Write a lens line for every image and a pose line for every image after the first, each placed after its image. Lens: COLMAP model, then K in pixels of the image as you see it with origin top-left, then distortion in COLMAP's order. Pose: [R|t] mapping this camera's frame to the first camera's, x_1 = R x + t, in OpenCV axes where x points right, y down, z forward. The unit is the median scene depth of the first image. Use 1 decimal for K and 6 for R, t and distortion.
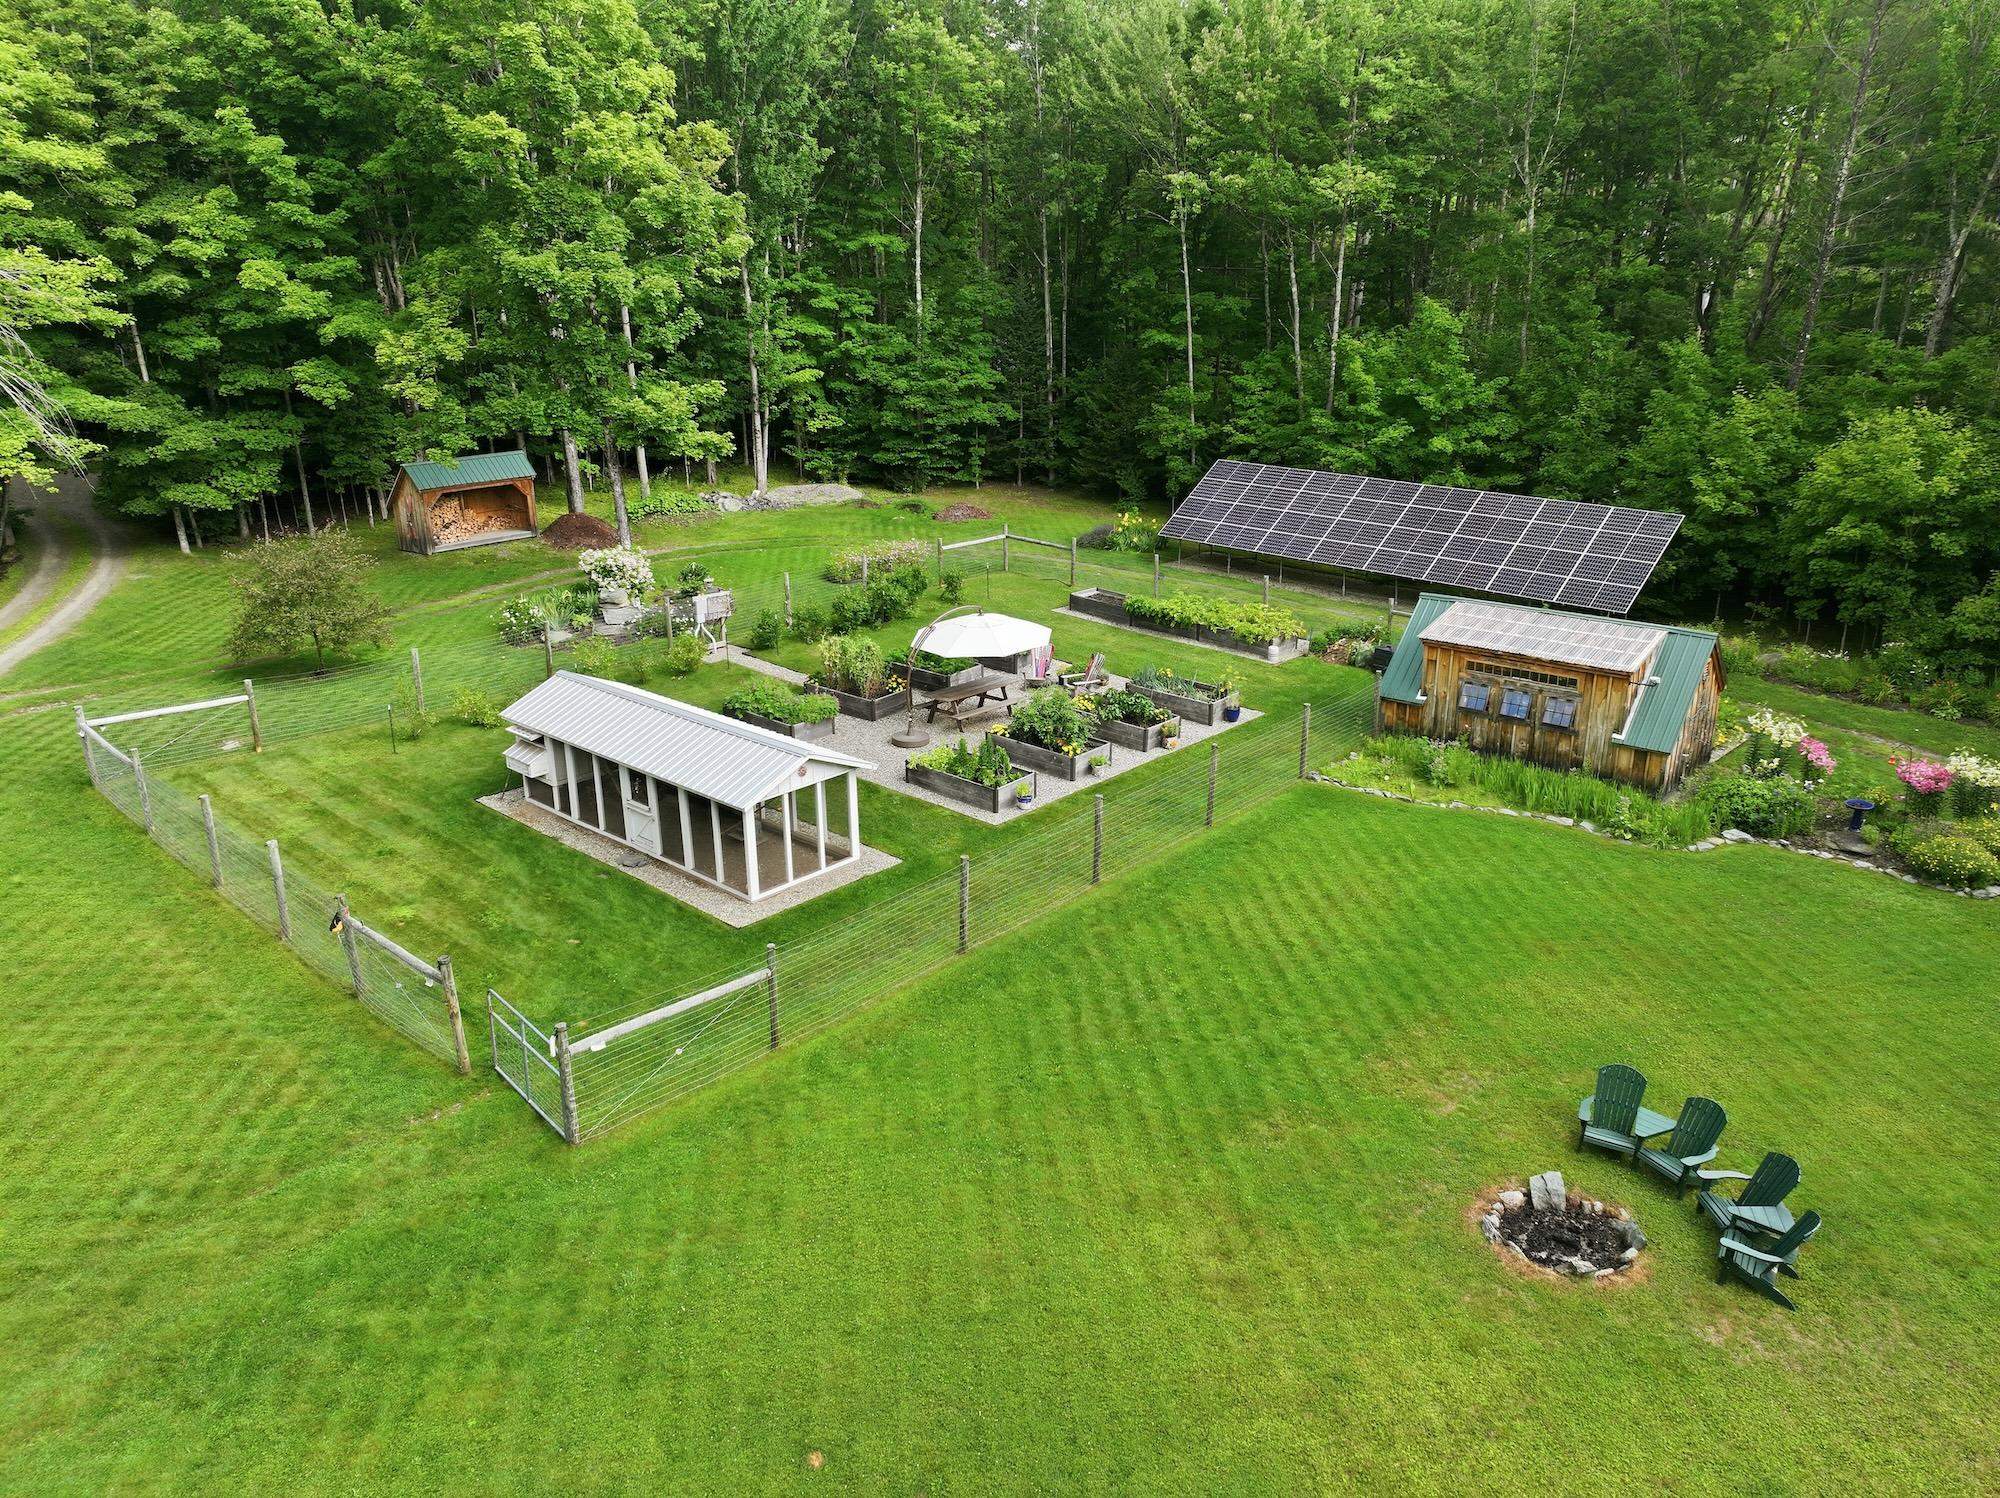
lens RADIAL K [[1416.3, 0, 1008.6], [0, 1416.3, 759.8], [0, 0, 1]] dist [0.002197, 0.003802]
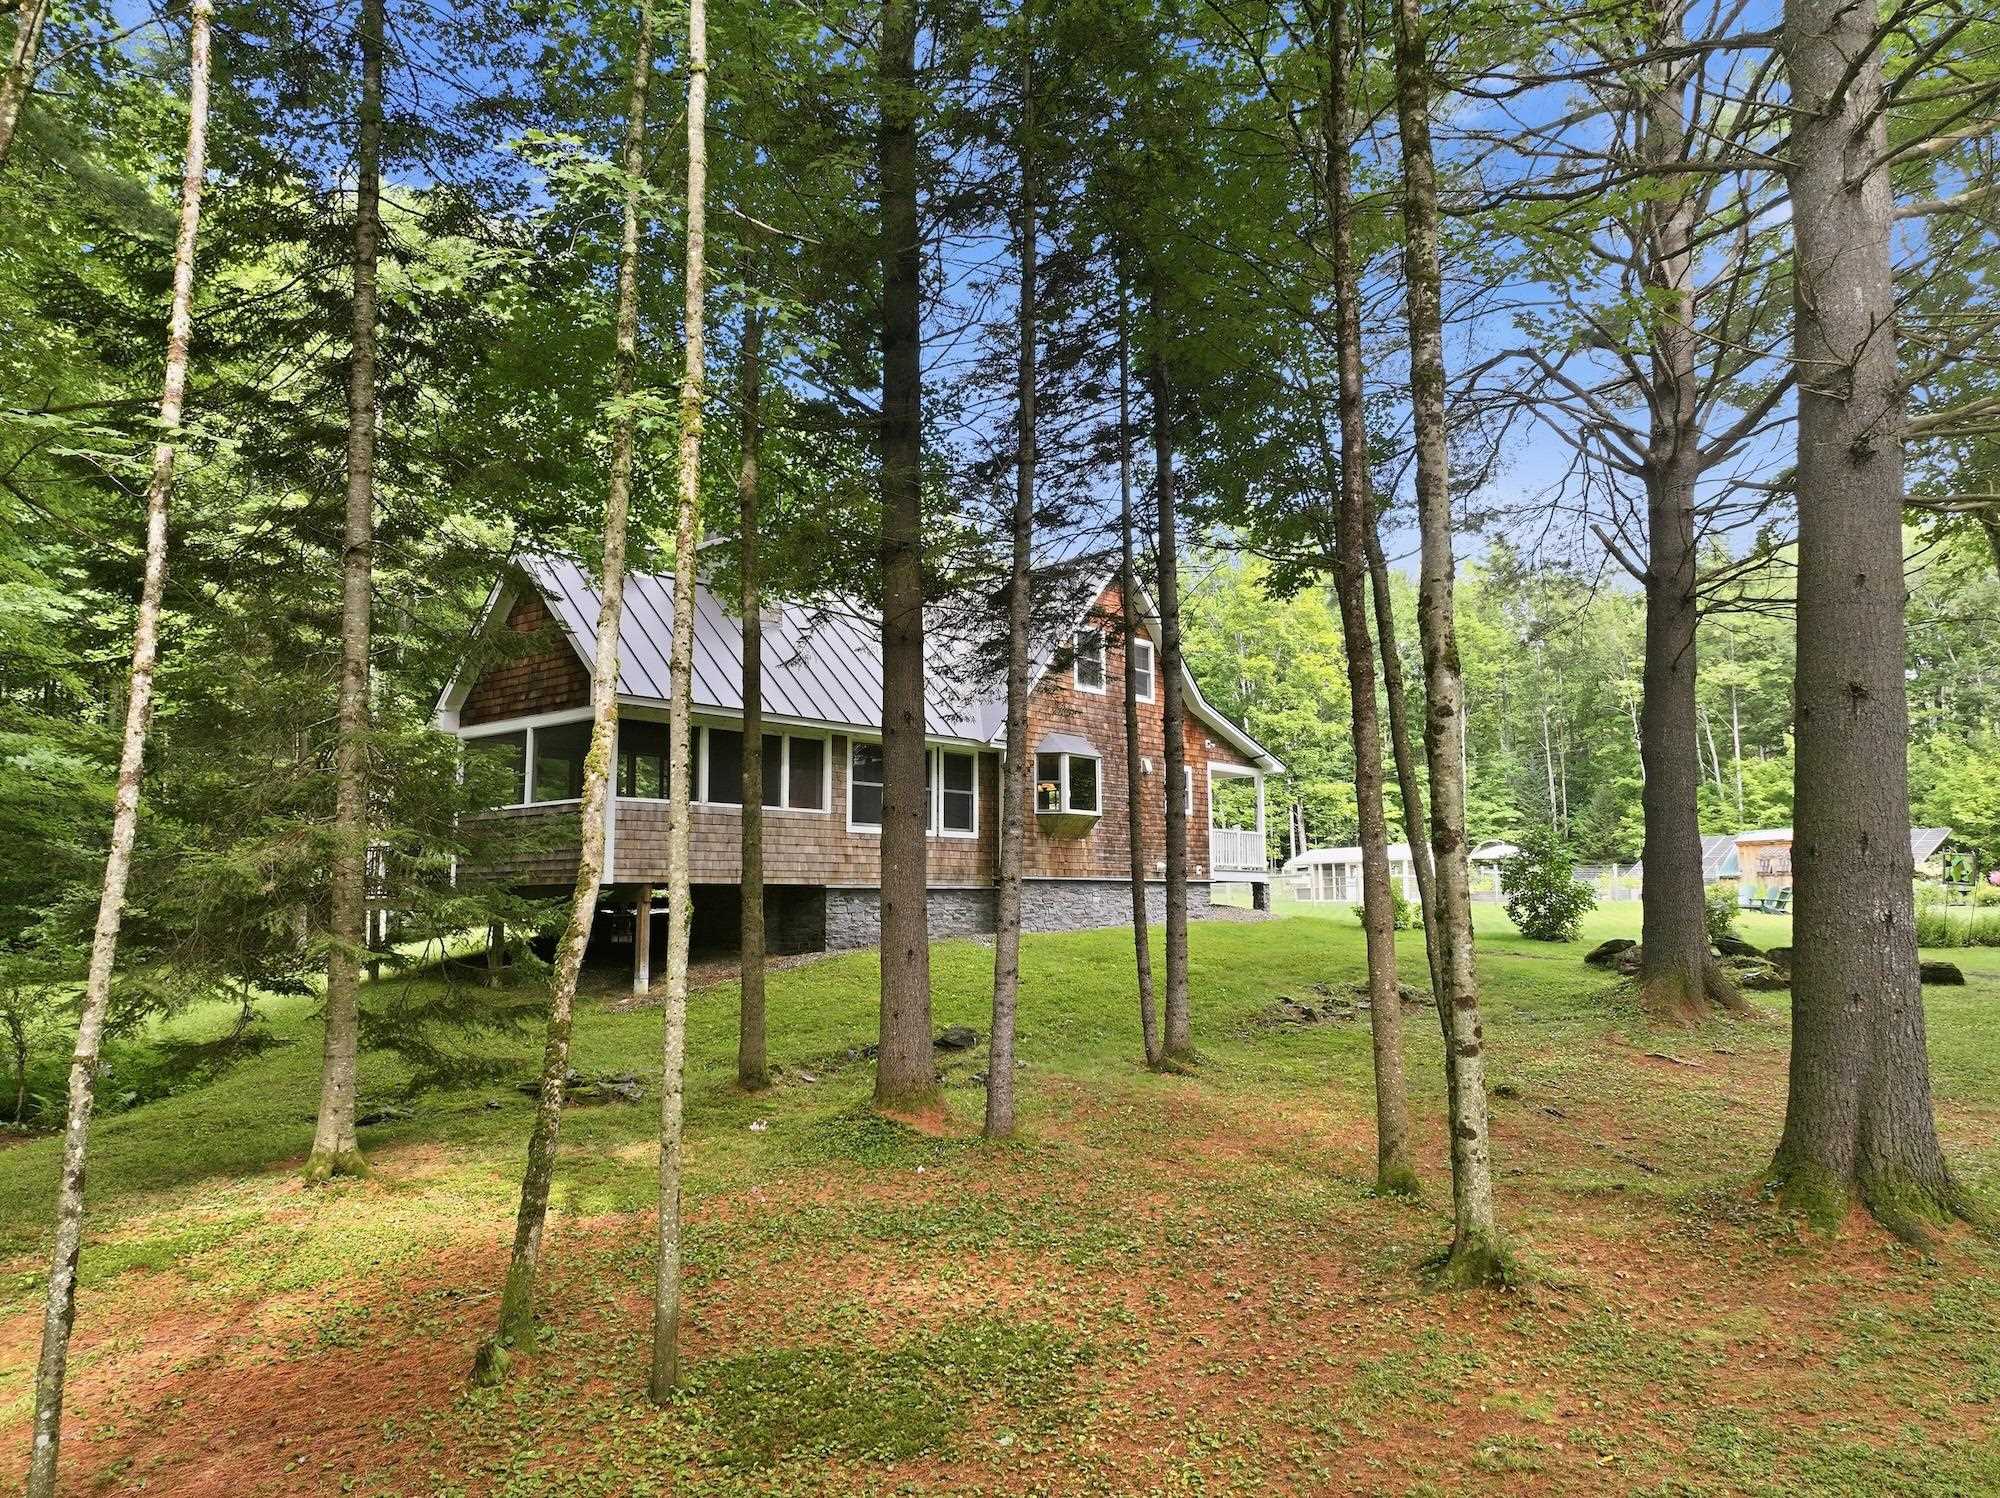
lens RADIAL K [[1416.3, 0, 1008.6], [0, 1416.3, 759.8], [0, 0, 1]] dist [0.002197, 0.003802]
pose [[0.933710, -0.040590, -0.355721, 0.039193], [-0.111653, 0.910993, -0.397020, 0.547618], [0.340175, 0.410419, 0.846072, -0.832749]]
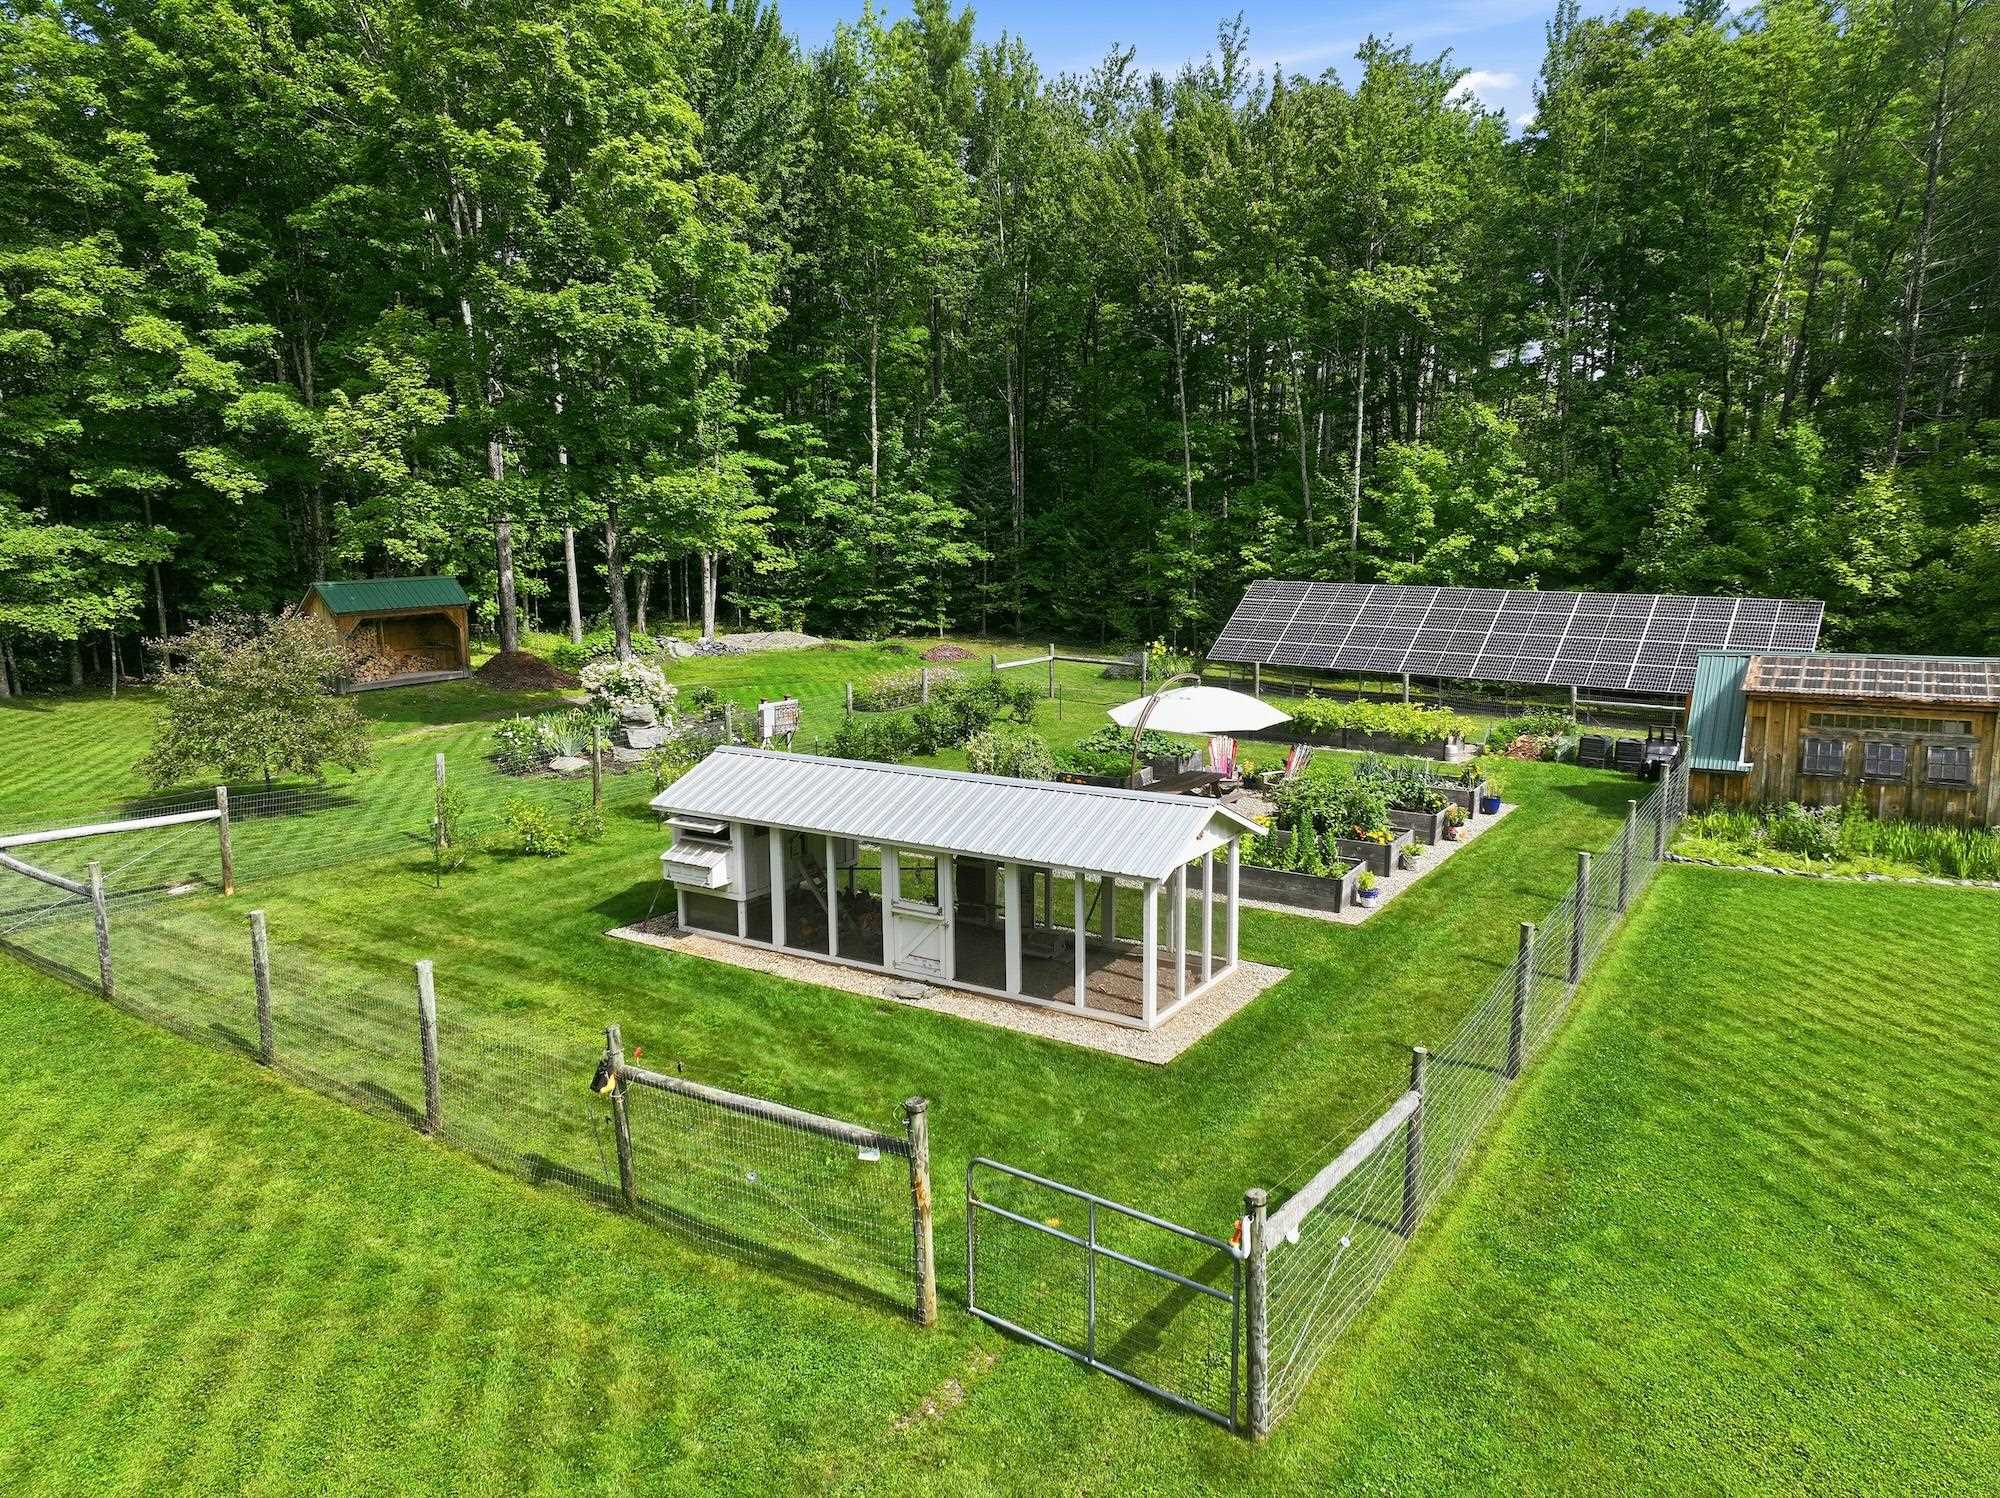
lens RADIAL K [[1416.3, 0, 1008.6], [0, 1416.3, 759.8], [0, 0, 1]] dist [0.002197, 0.003802]
pose [[0.985420, -0.030067, 0.167464, -0.206595], [0.056878, 0.985849, -0.157691, 0.045004], [-0.160353, 0.164917, 0.973185, 0.202617]]
